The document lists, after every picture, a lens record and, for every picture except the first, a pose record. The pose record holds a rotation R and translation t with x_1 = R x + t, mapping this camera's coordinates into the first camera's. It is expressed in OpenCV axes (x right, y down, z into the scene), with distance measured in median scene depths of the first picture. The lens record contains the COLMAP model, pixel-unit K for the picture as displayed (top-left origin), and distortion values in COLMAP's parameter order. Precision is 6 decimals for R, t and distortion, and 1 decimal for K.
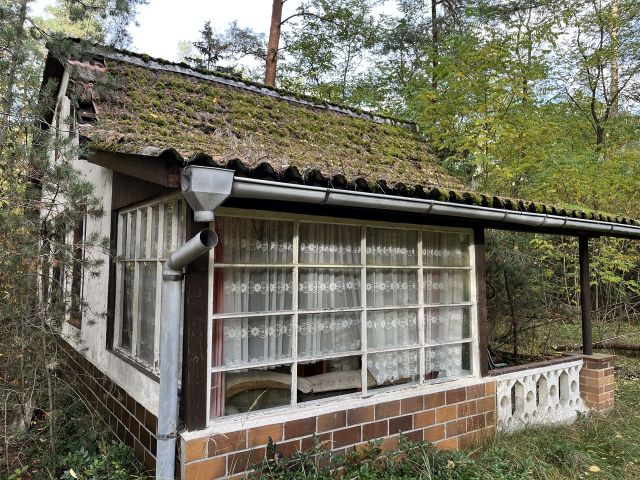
lens RADIAL K [[478.0, 0, 323.3], [0, 478.0, 237.1], [0, 0, 1]] dist [0.091739, -0.127069]
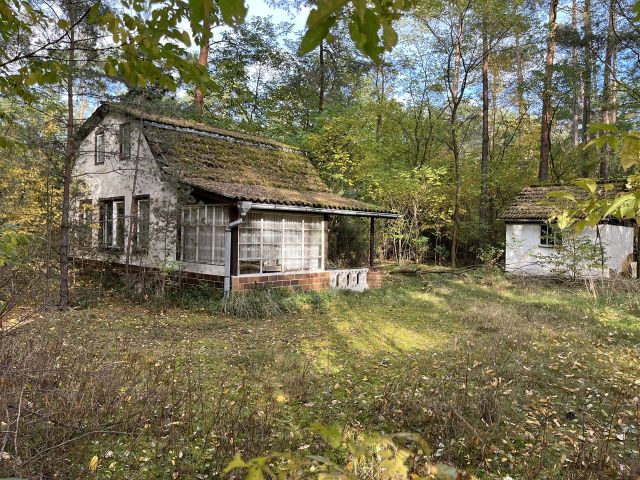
lens RADIAL K [[478.0, 0, 323.3], [0, 478.0, 237.1], [0, 0, 1]] dist [0.091739, -0.127069]
pose [[0.975931, 0.010135, 0.217844, -0.224694], [-0.026381, 0.997070, 0.071796, -0.073449], [-0.216478, -0.075815, 0.973339, -1.356389]]
